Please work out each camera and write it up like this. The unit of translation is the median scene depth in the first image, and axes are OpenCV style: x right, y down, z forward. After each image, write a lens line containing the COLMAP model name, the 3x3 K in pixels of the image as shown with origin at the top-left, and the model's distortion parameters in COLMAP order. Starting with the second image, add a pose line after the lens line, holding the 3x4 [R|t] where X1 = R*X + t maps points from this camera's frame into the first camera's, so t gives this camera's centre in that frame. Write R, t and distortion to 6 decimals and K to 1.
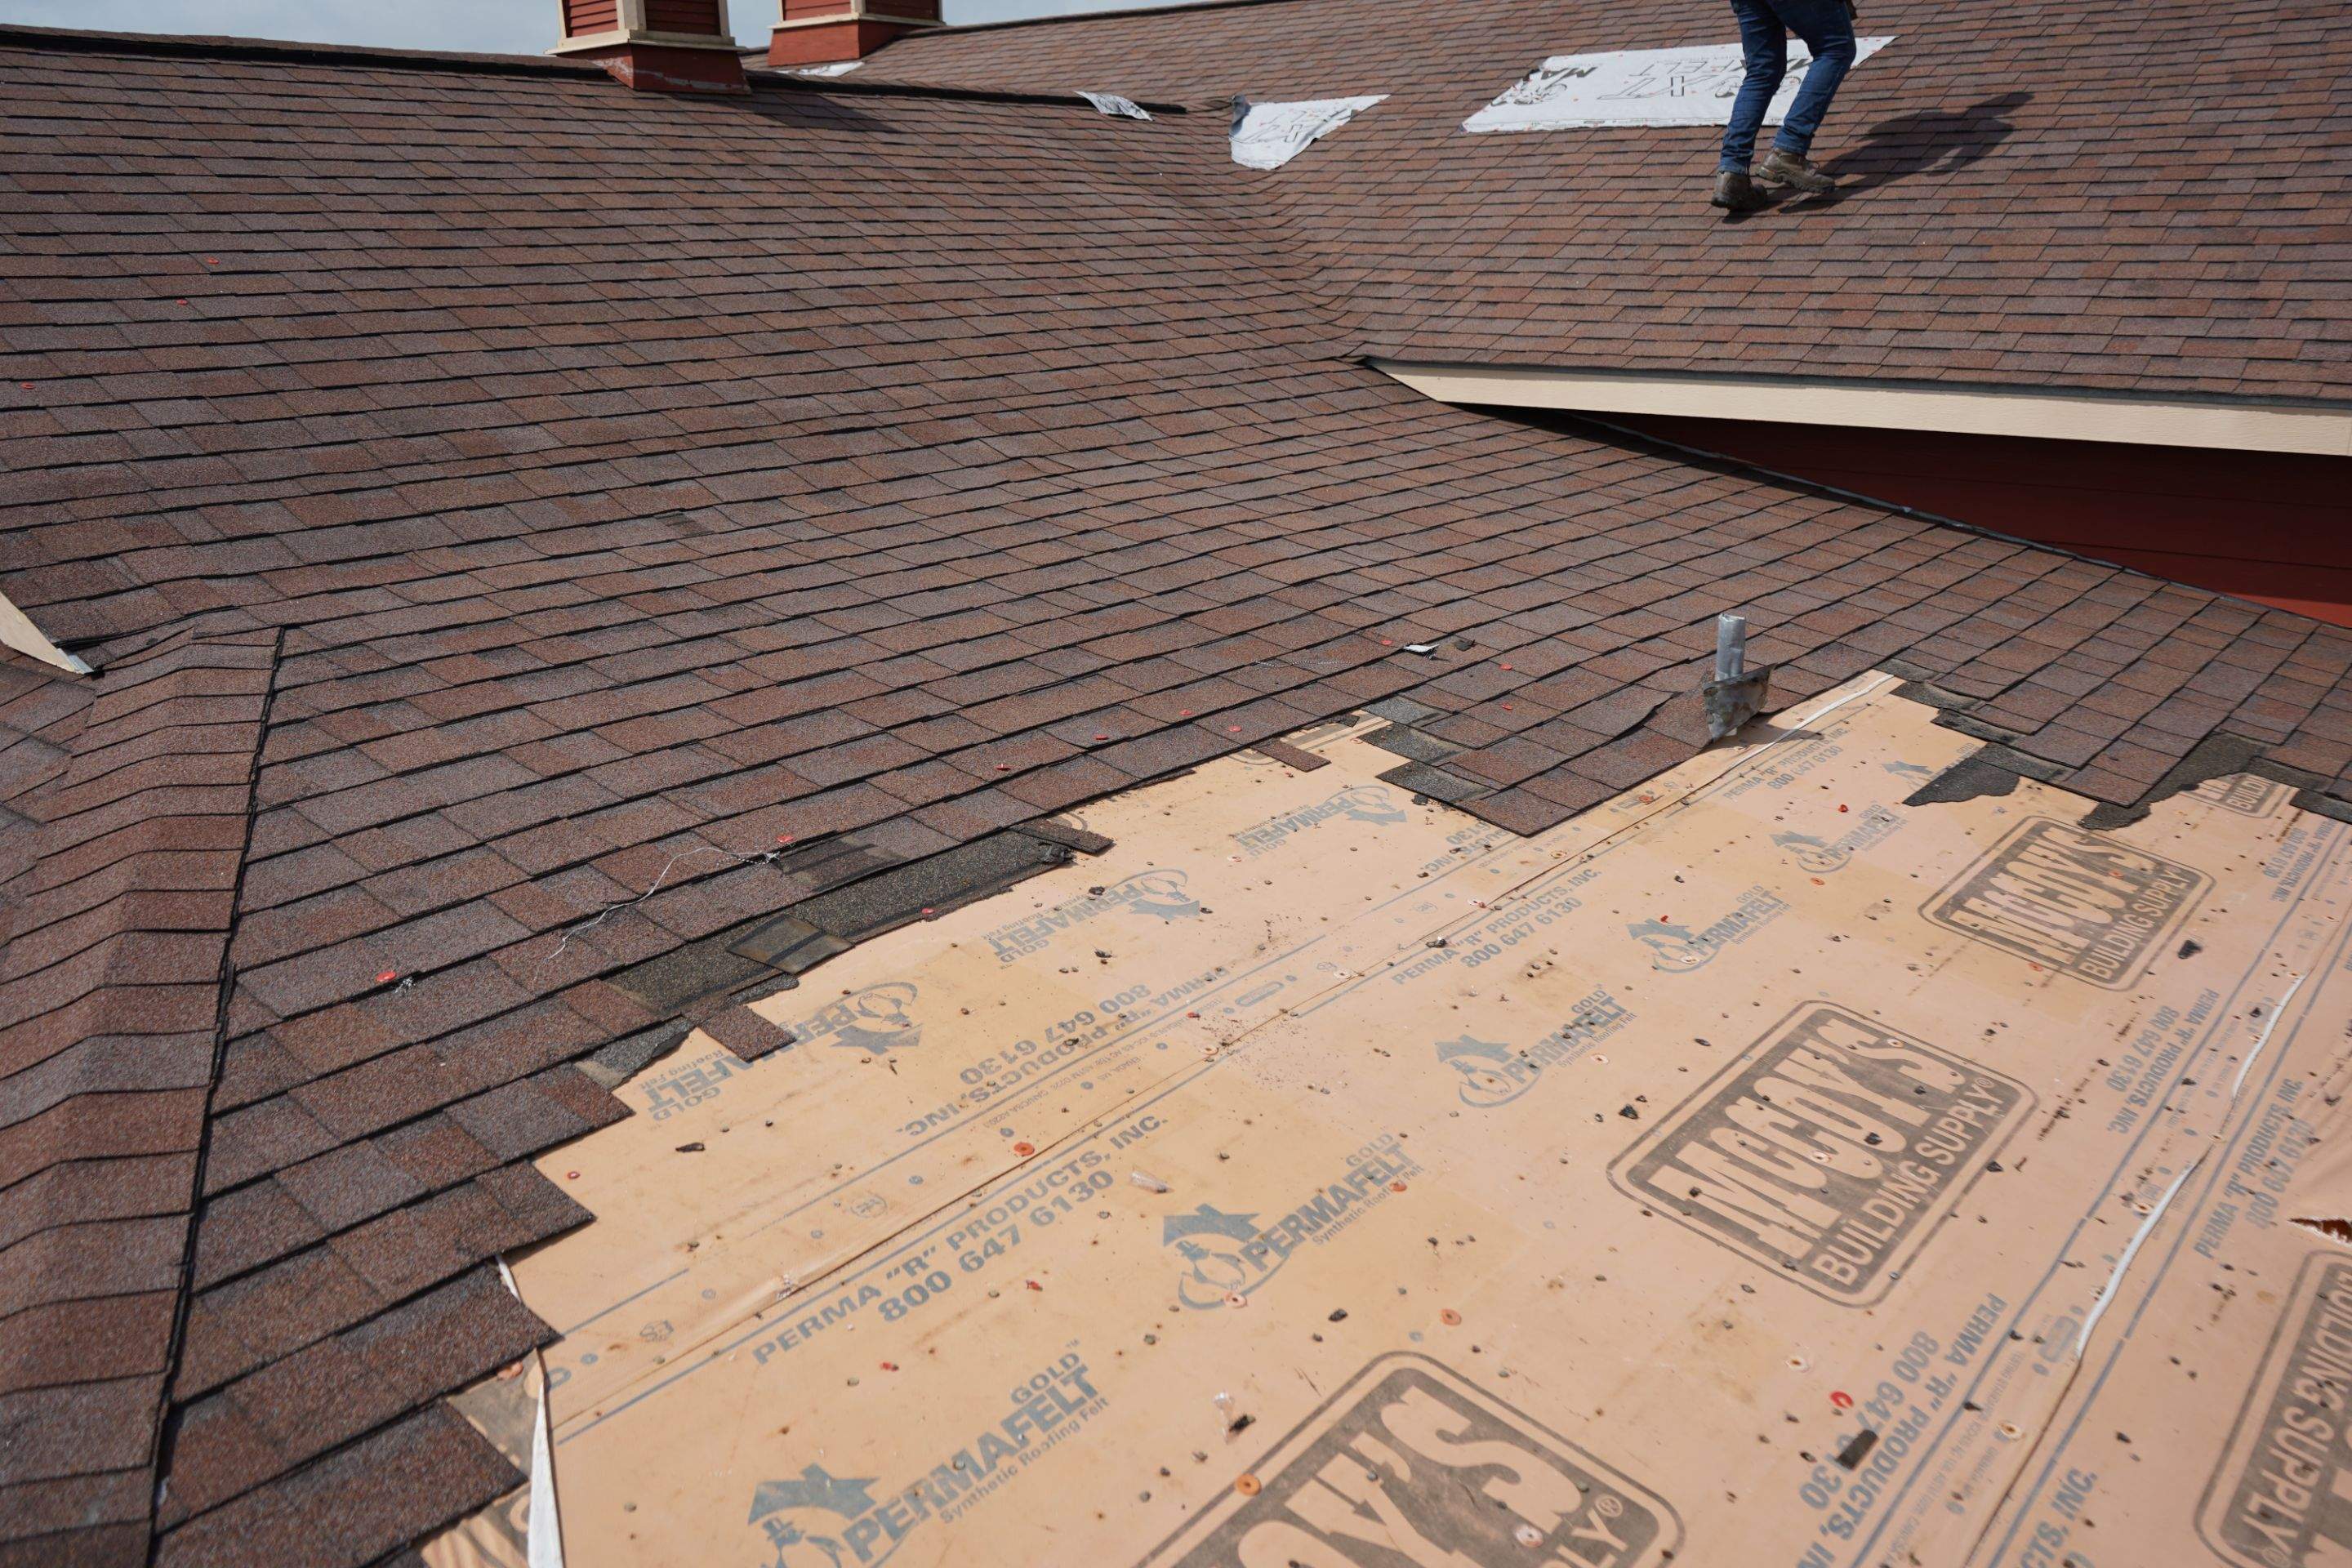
lens RADIAL K [[1889.1, 0, 1168.3], [0, 1889.1, 788.3], [0, 0, 1]] dist [-0.017226, 0.015326]
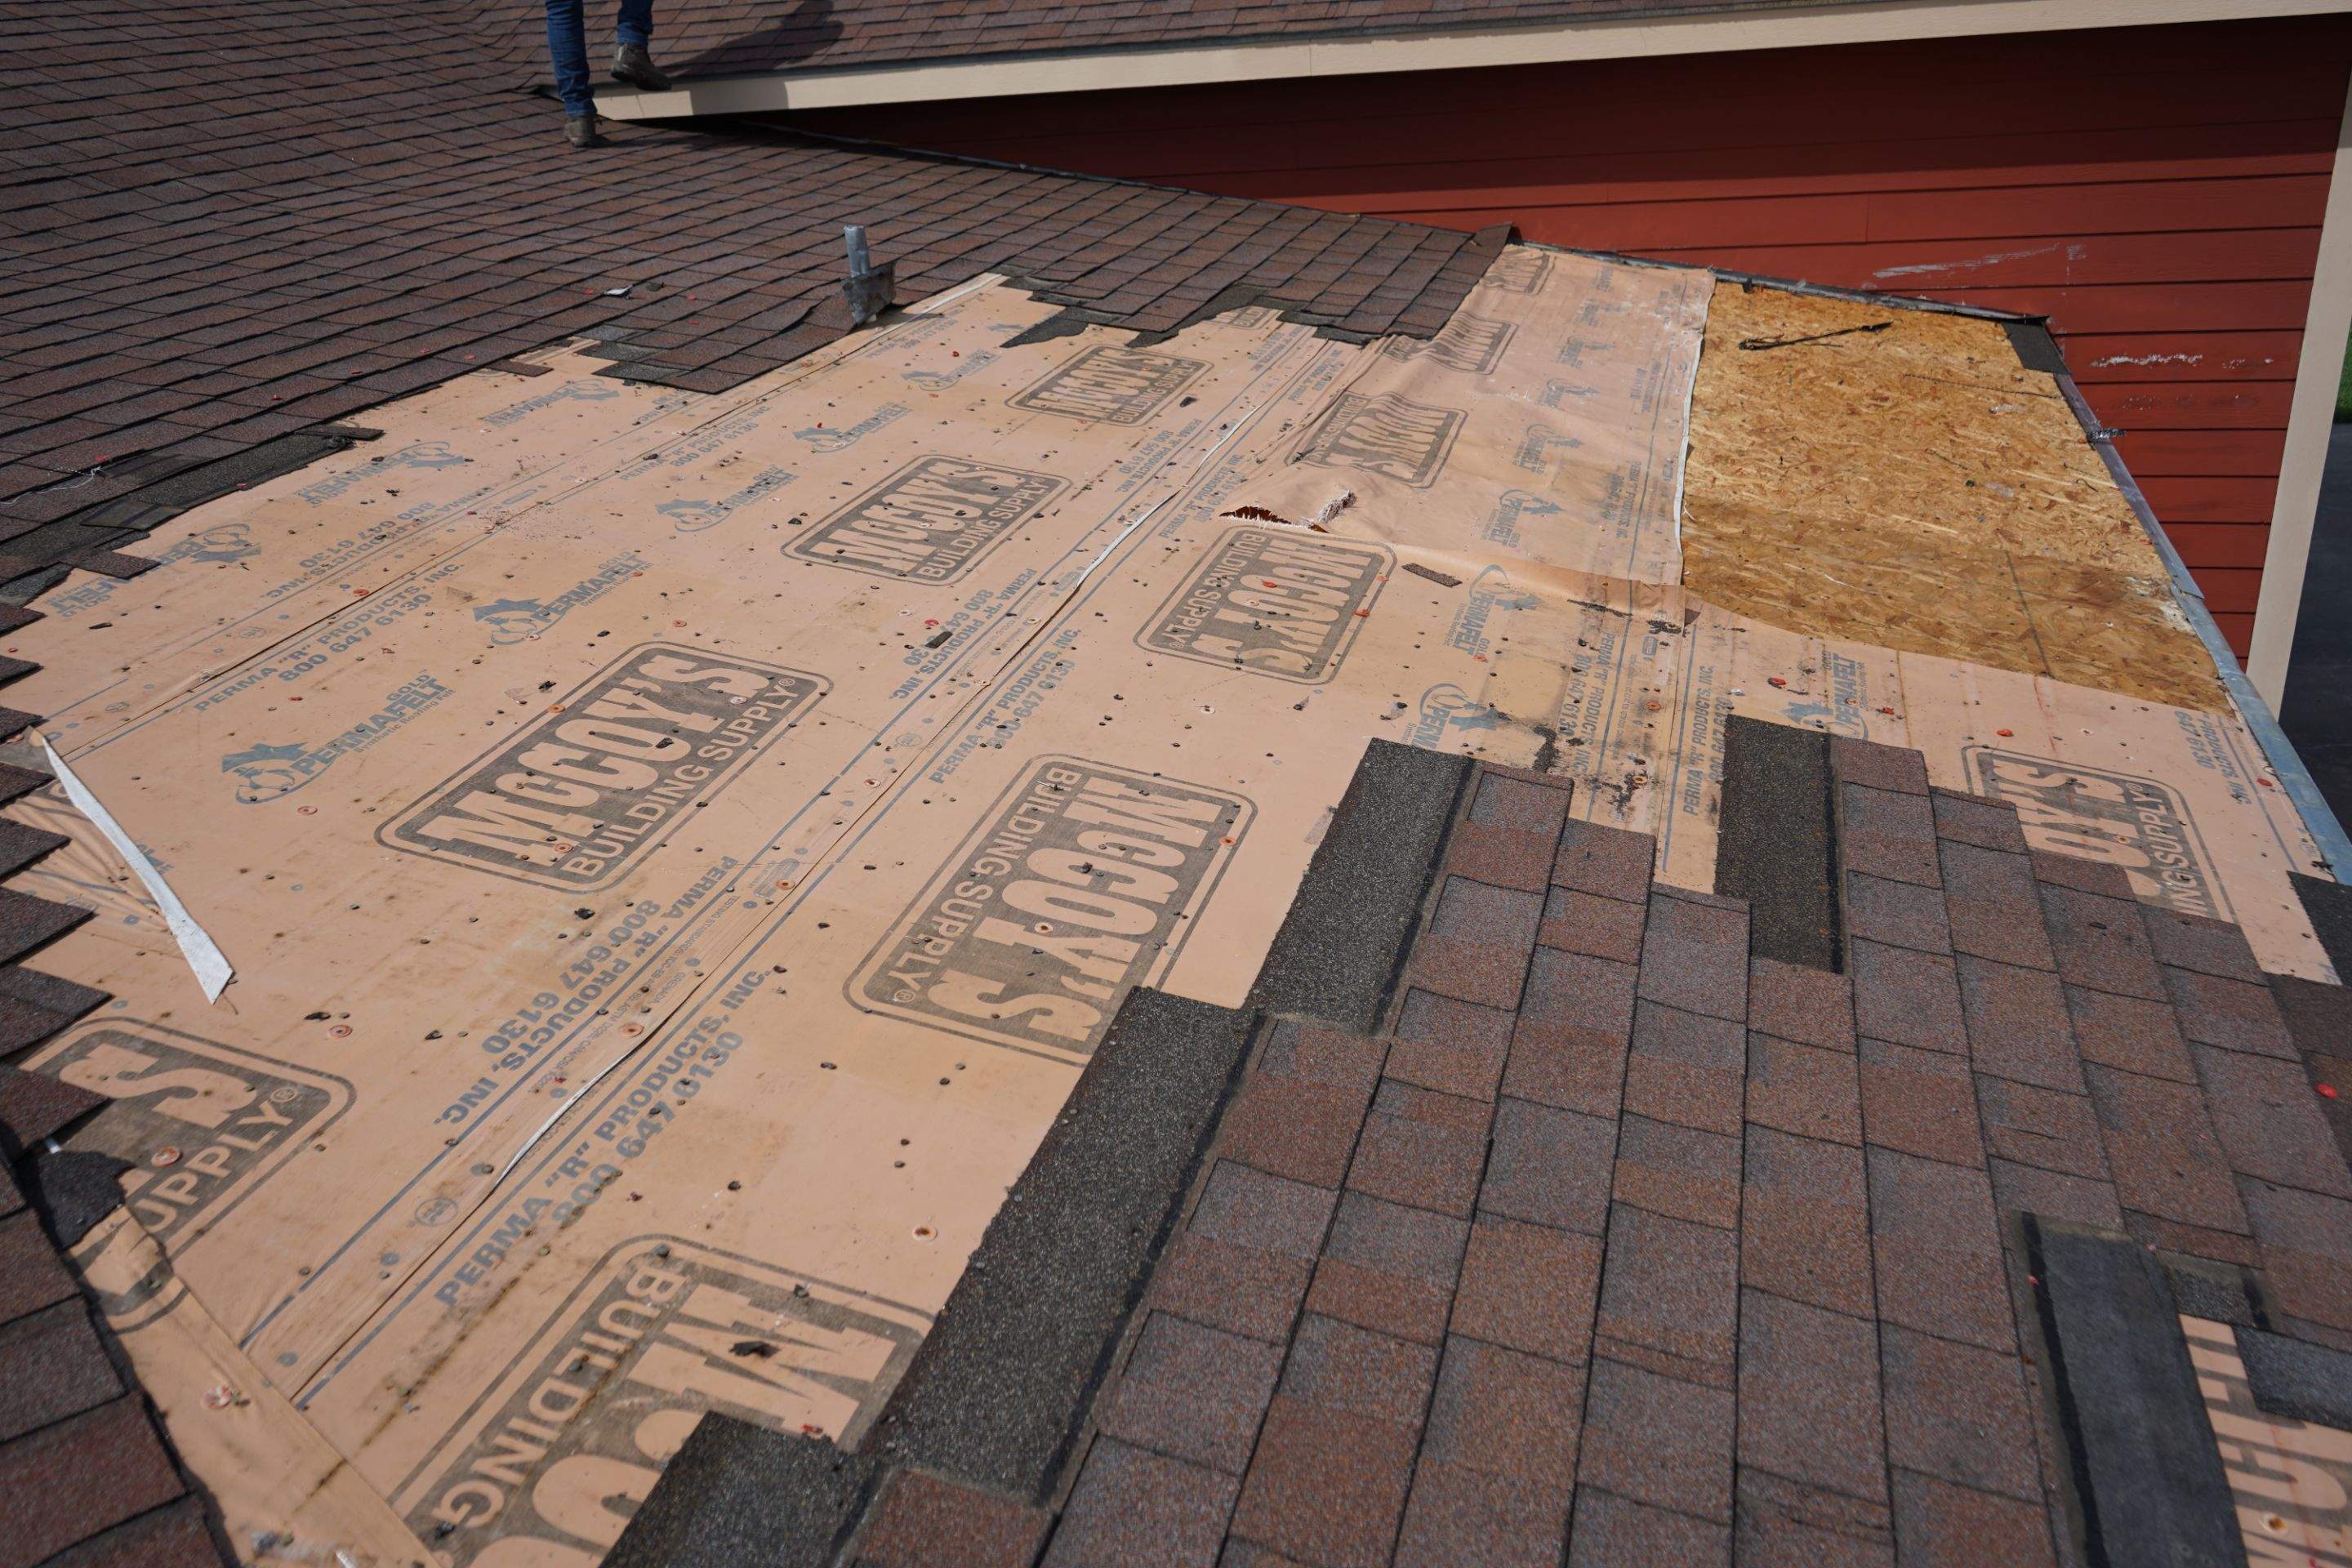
lens RADIAL K [[1889.1, 0, 1168.3], [0, 1889.1, 788.3], [0, 0, 1]] dist [-0.017226, 0.015326]
pose [[0.919892, -0.213424, 0.329011, -0.011806], [0.176243, 0.974435, 0.139337, 0.178494], [-0.350338, -0.070190, 0.933990, -0.386226]]
